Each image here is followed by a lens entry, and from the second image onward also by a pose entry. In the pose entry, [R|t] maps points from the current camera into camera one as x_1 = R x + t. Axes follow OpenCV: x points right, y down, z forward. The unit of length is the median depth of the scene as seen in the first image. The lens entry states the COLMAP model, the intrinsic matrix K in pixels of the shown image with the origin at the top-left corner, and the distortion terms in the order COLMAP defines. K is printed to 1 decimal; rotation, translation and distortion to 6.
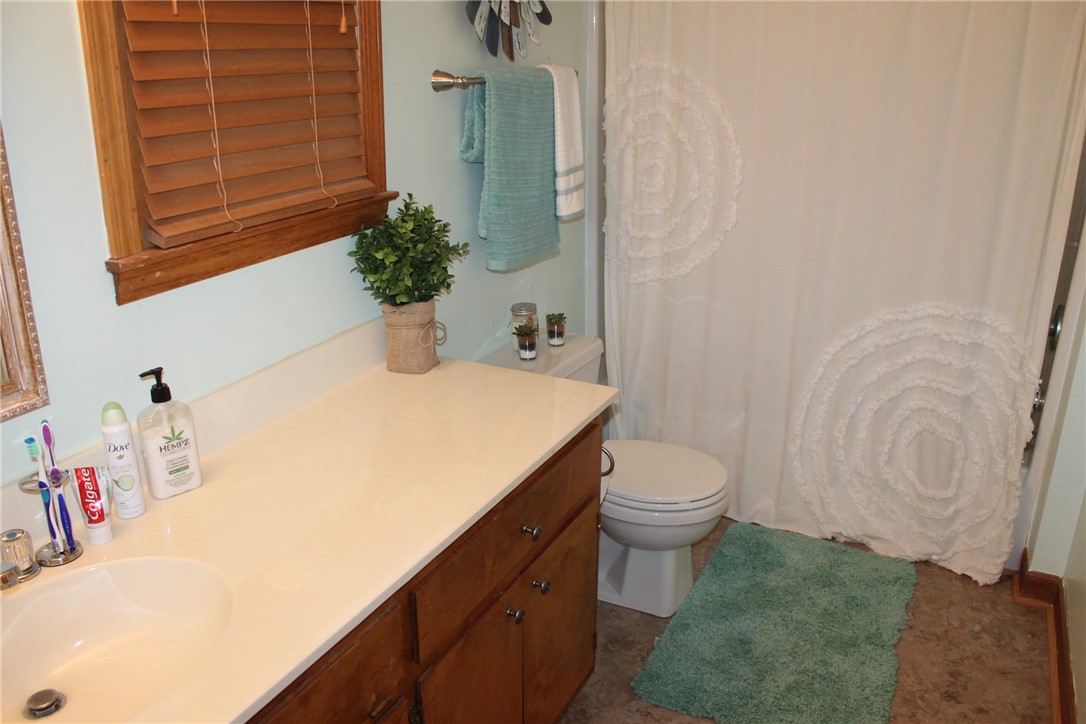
lens RADIAL K [[927.0, 0, 542.9], [0, 927.0, 364.4], [0, 0, 1]] dist [-0.156494, 0.128527]
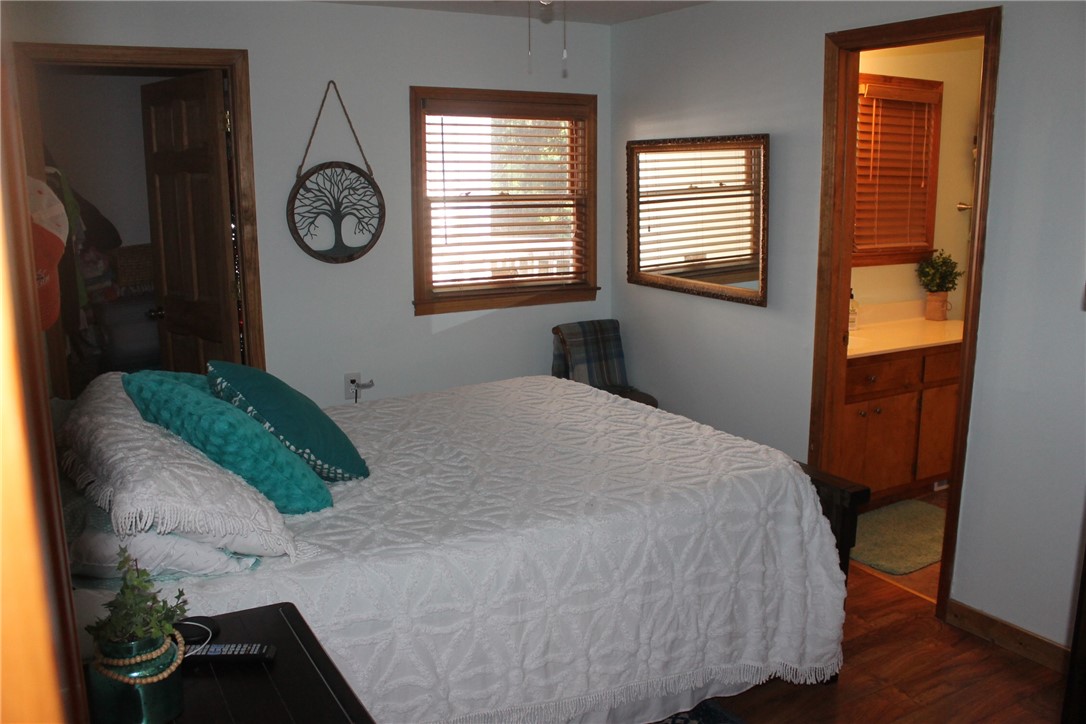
lens RADIAL K [[927.0, 0, 542.4], [0, 927.0, 361.0], [0, 0, 1]] dist [-0.156494, 0.128527]
pose [[0.833601, 0.097226, -0.543743, 0.324004], [-0.175024, 0.980156, -0.093065, 0.551270], [0.523905, 0.172747, 0.834076, -1.632932]]
